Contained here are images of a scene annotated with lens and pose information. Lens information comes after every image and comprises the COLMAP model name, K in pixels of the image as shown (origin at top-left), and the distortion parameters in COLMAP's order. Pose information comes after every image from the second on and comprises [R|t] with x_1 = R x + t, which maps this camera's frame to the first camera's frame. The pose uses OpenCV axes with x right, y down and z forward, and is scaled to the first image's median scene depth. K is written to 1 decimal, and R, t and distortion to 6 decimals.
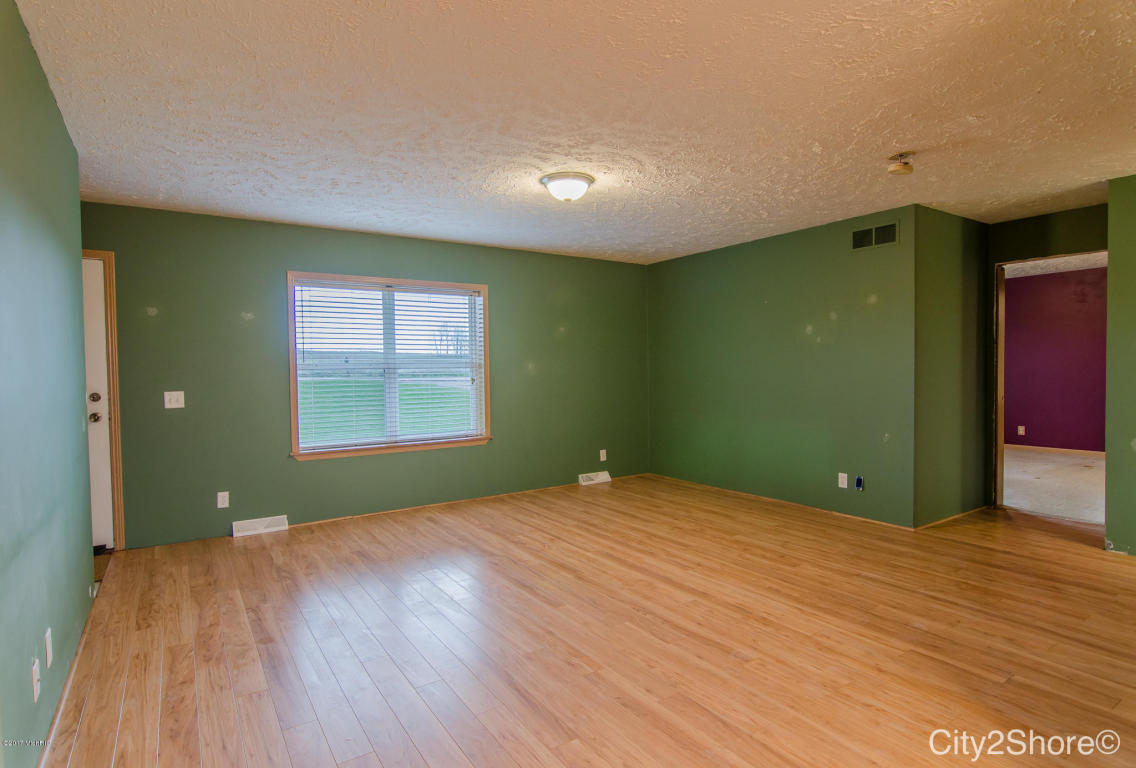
lens RADIAL K [[608.6, 0, 581.2], [0, 608.6, 380.5], [0, 0, 1]] dist [0.007576, -0.001899]
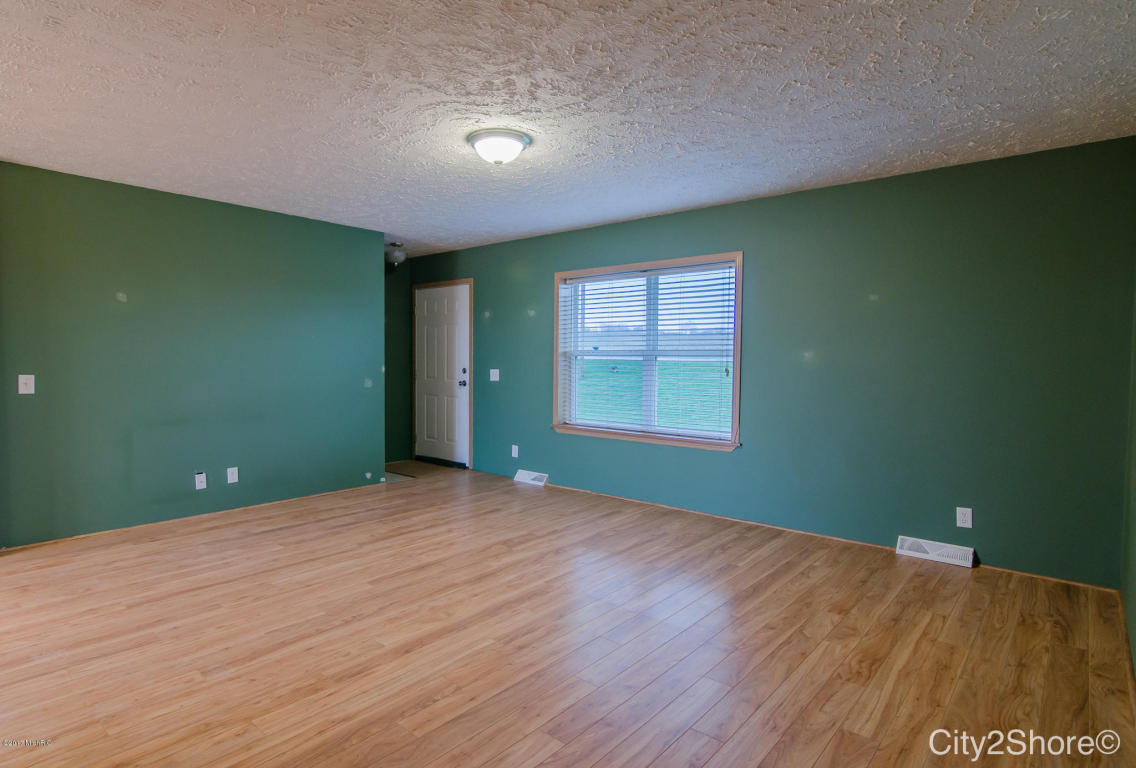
lens RADIAL K [[583.2, 0, 488.5], [0, 583.2, 375.1], [0, 0, 1]] dist [0.000841, 0.000373]
pose [[0.213389, 0.042845, -0.976027, 0.657129], [-0.028993, 0.998876, 0.037509, -0.019314], [0.976537, 0.020293, 0.214391, 0.666939]]
